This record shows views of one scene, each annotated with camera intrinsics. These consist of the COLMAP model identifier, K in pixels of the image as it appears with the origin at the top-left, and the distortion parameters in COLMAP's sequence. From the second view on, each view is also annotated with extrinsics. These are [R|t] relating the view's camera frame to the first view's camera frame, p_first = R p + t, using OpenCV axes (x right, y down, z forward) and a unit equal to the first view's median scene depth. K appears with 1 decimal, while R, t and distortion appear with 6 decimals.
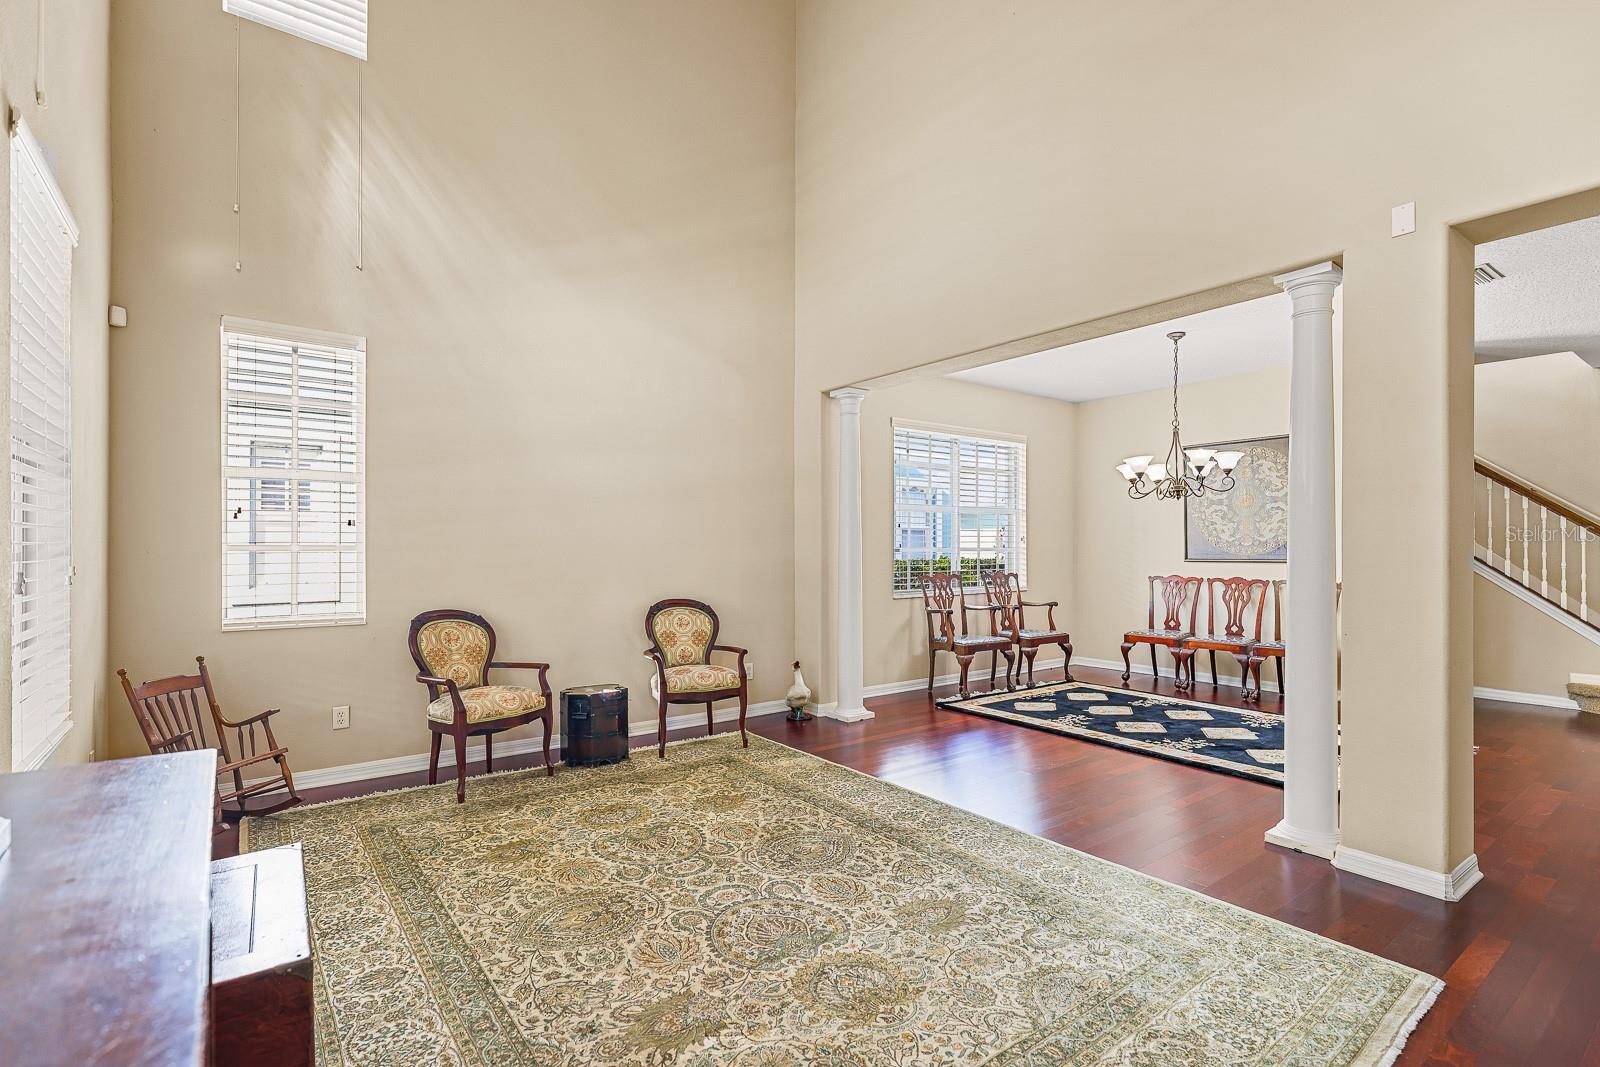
lens RADIAL K [[760.2, 0, 807.8], [0, 760.2, 539.9], [0, 0, 1]] dist [0.005495, 0.000154]
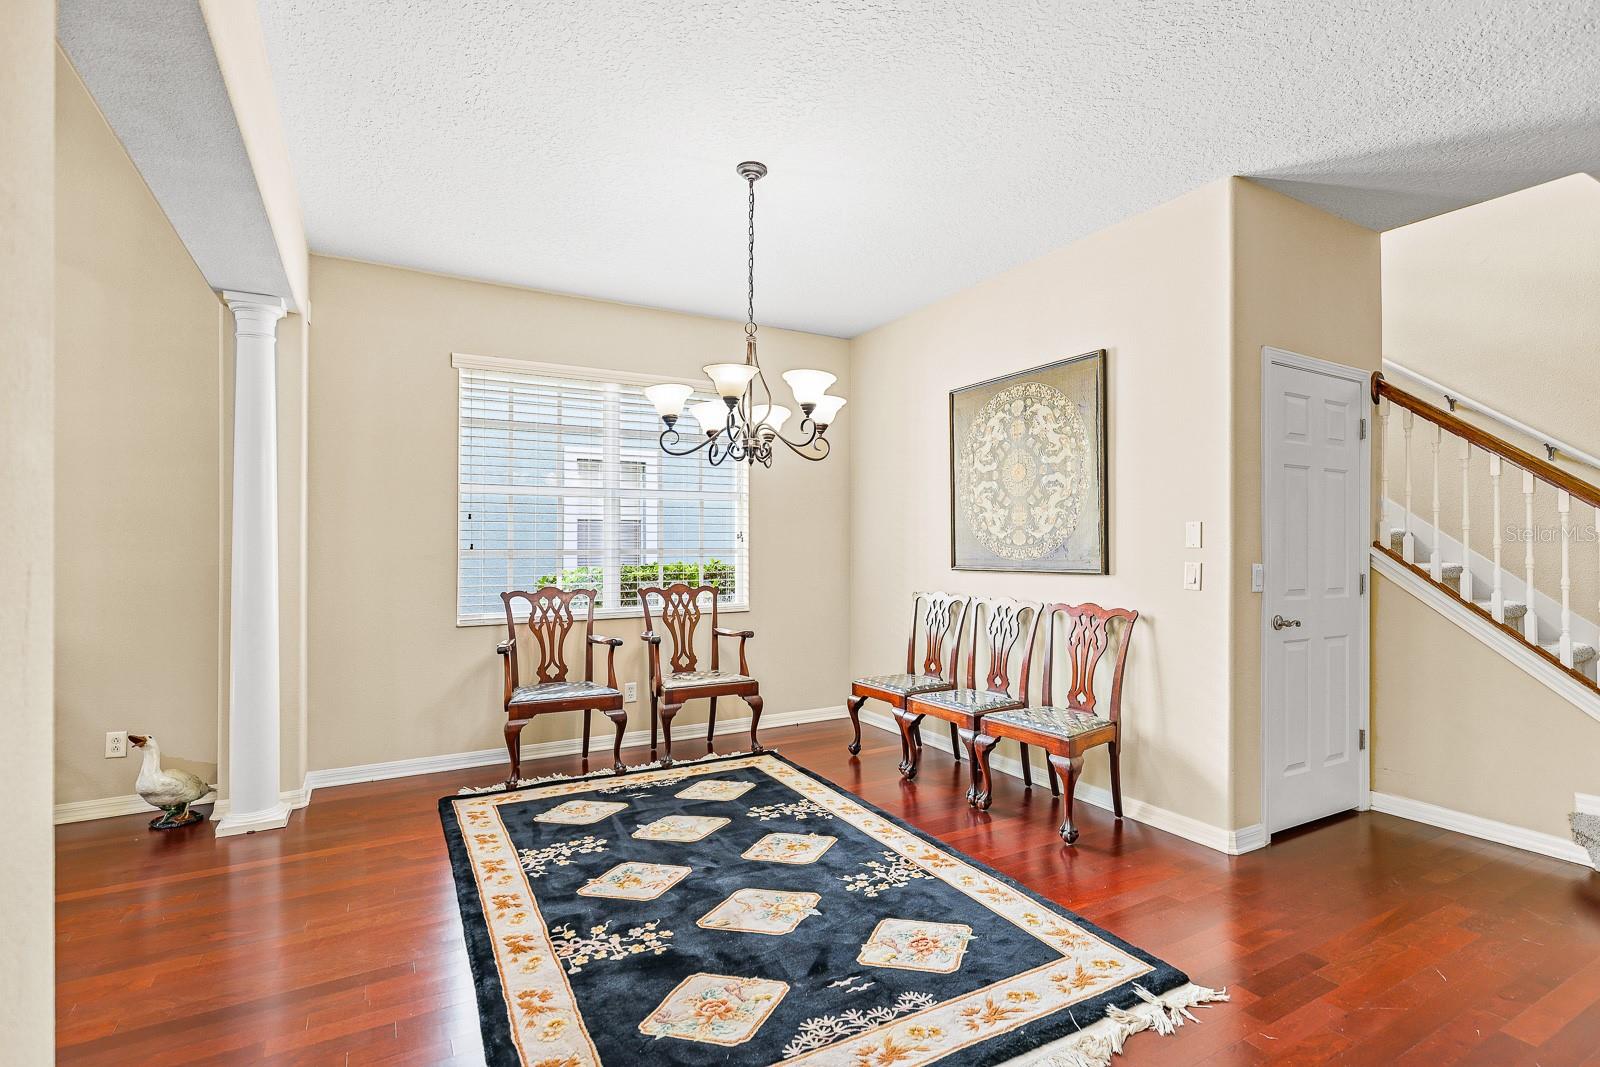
lens RADIAL K [[760.2, 0, 807.3], [0, 760.2, 536.7], [0, 0, 1]] dist [0.005495, 0.000154]
pose [[0.990793, -0.002928, -0.135353, 0.499994], [0.002312, 0.999986, -0.004711, 0.002926], [0.135365, 0.004355, 0.990786, 0.377621]]
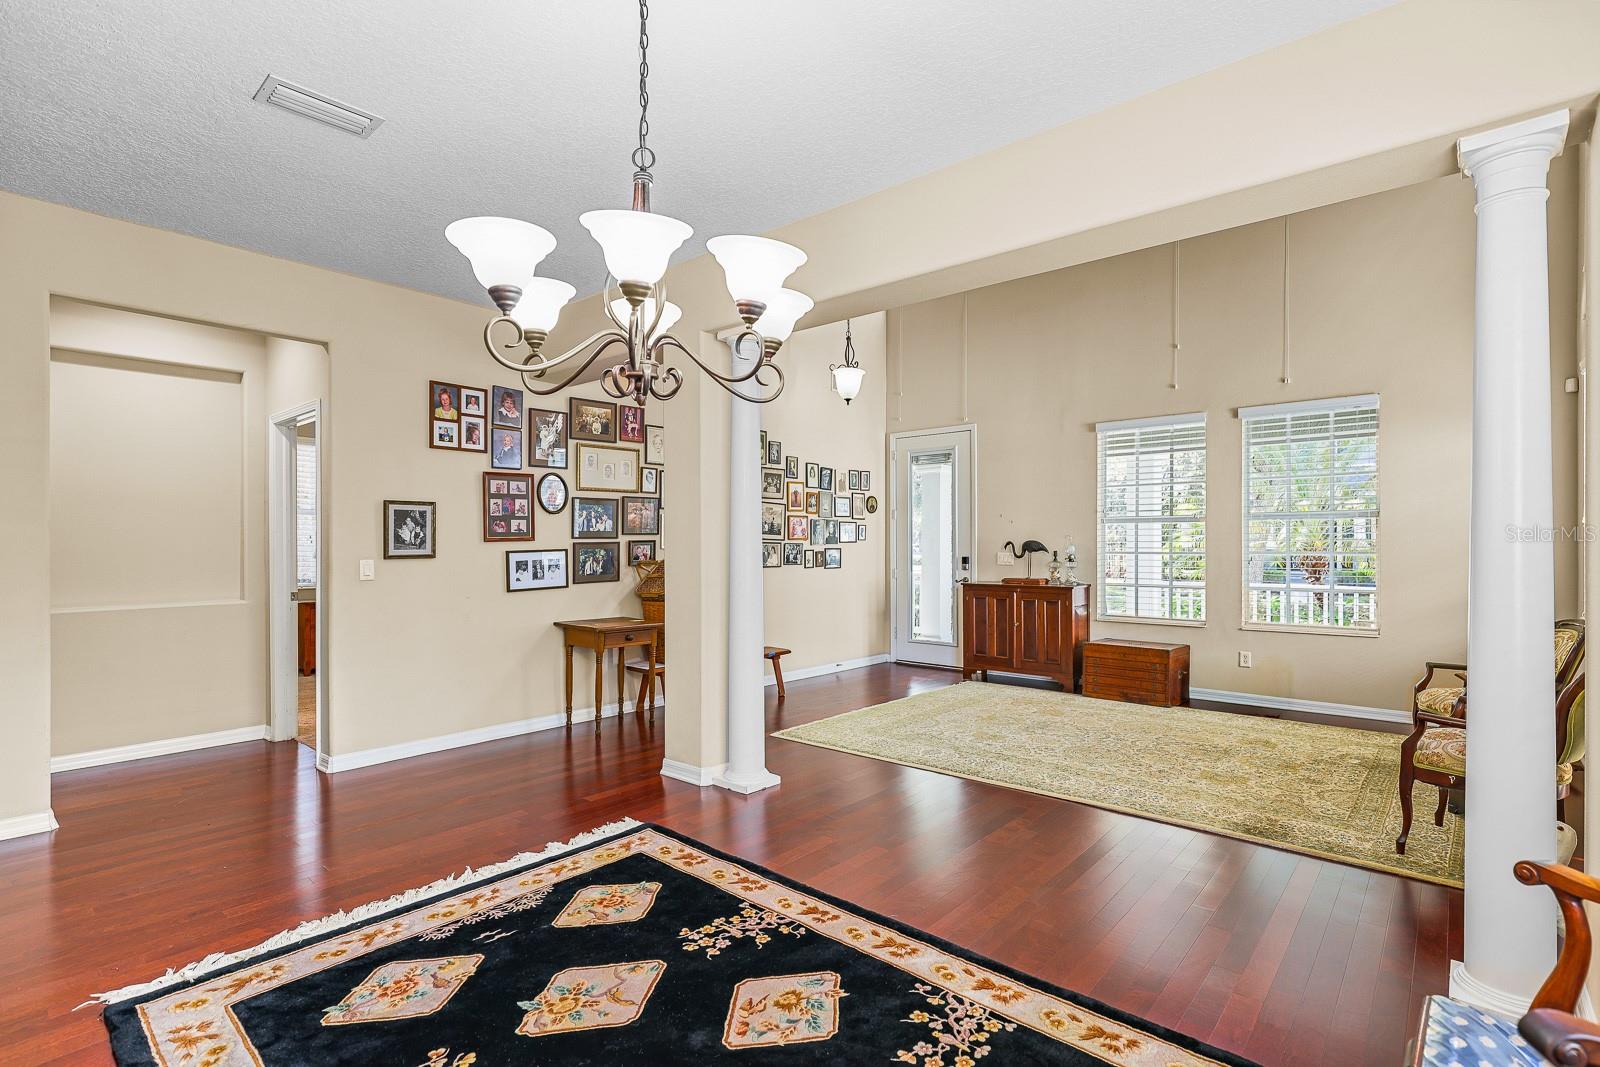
lens RADIAL K [[760.2, 0, 799.6], [0, 760.2, 538.2], [0, 0, 1]] dist [0.005495, 0.000154]
pose [[-0.979869, -0.002147, -0.199629, 0.402971], [0.001534, 0.999832, -0.018287, 0.007928], [0.199635, -0.018225, -0.979701, 1.101722]]
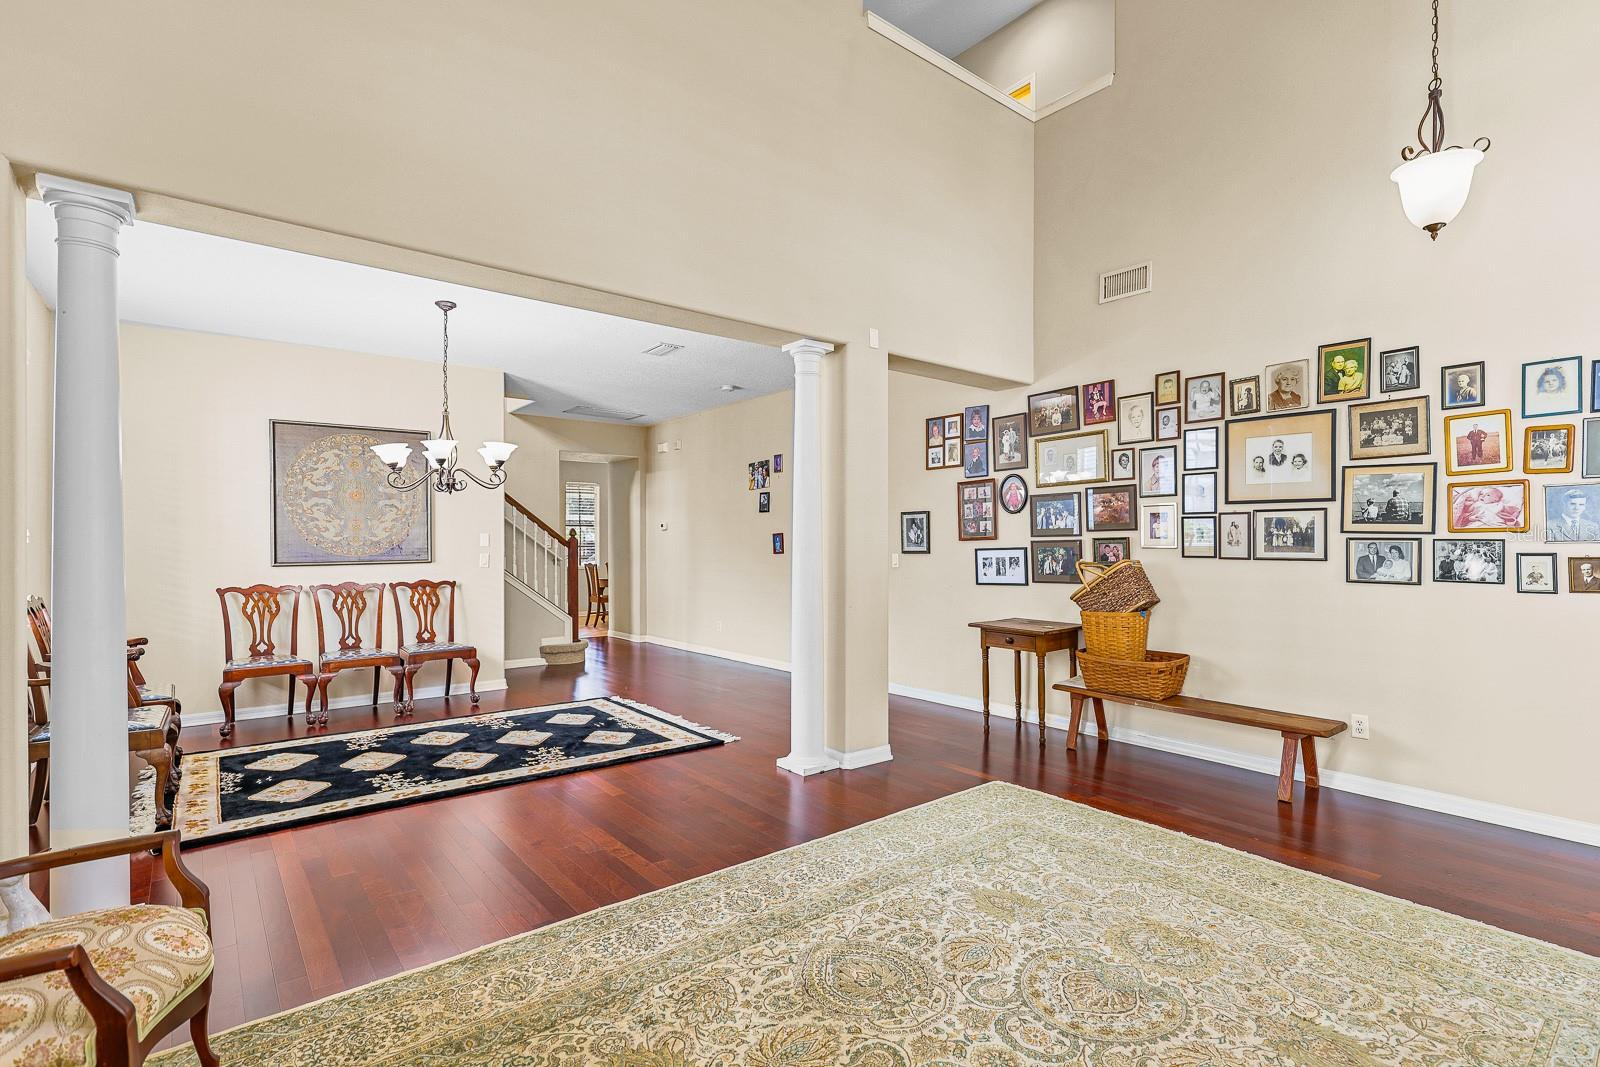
lens RADIAL K [[760.2, 0, 814.7], [0, 760.2, 548.3], [0, 0, 1]] dist [0.005495, 0.000154]
pose [[-0.033104, -0.007624, 0.999423, -0.335379], [-0.005883, 0.999955, 0.007433, 0.000416], [-0.999435, -0.005634, -0.033147, 0.506265]]
